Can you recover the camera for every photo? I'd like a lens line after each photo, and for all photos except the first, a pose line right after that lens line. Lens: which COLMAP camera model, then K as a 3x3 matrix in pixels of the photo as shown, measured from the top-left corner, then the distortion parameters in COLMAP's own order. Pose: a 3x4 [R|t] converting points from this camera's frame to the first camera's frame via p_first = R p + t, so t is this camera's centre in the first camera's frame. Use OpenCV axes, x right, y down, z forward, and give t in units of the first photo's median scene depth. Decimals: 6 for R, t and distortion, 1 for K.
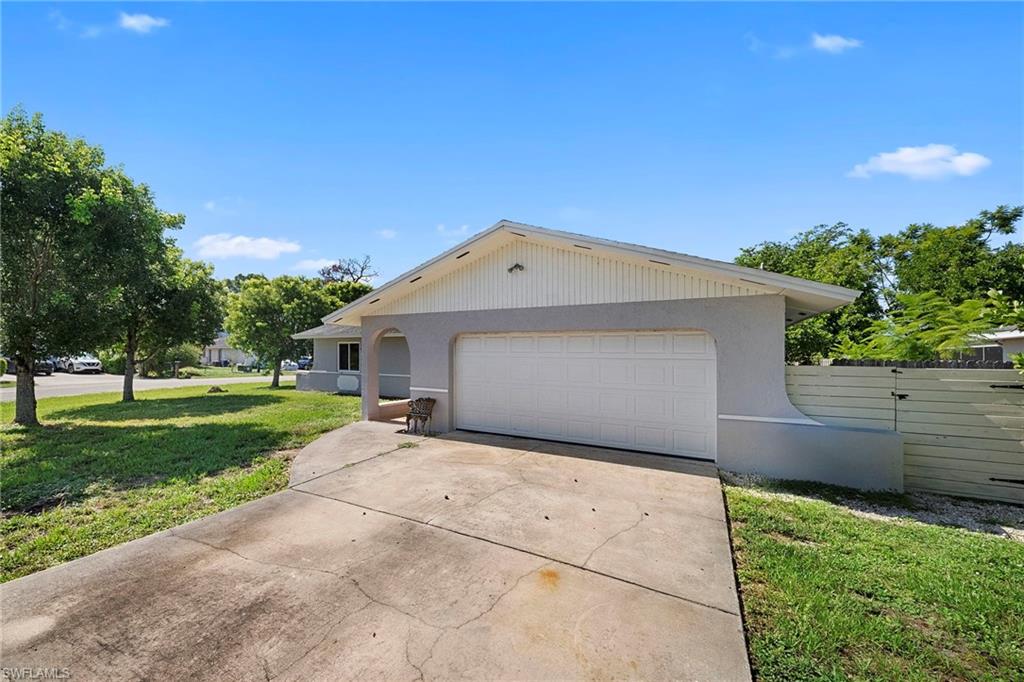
lens RADIAL K [[360.6, 0, 511.2], [0, 360.6, 339.7], [0, 0, 1]] dist [0.009015, -0.007734]
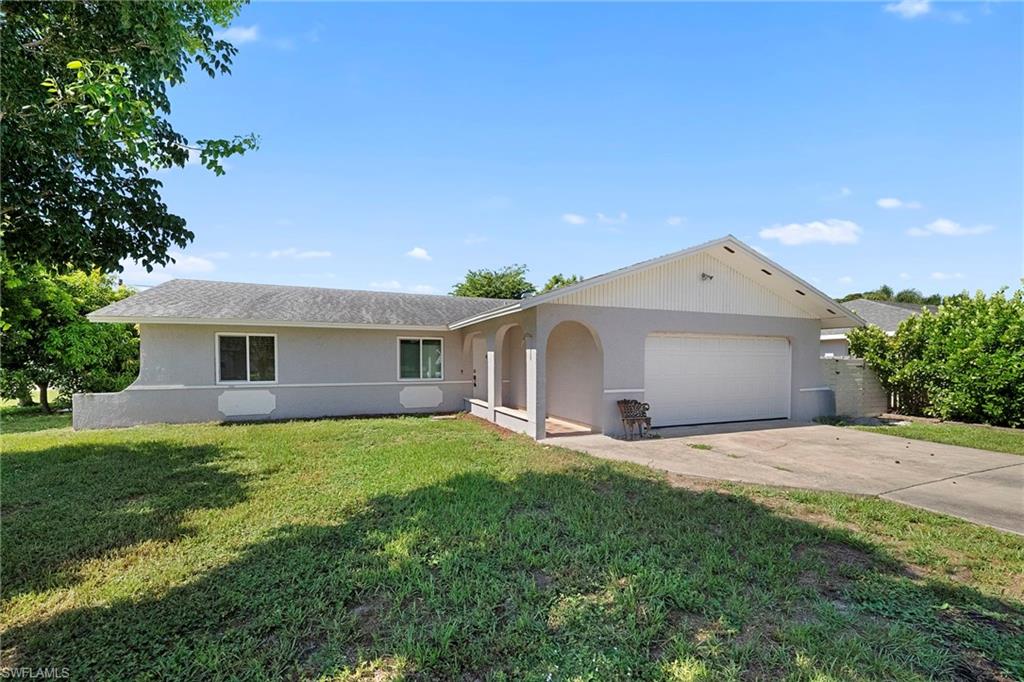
lens RADIAL K [[352.7, 0, 511.1], [0, 352.7, 354.1], [0, 0, 1]] dist [0.000829, -0.000079]
pose [[0.716446, -0.004880, 0.697625, -1.068123], [-0.024604, 0.999177, 0.032257, 0.021771], [-0.697208, -0.040274, 0.715736, 0.562877]]
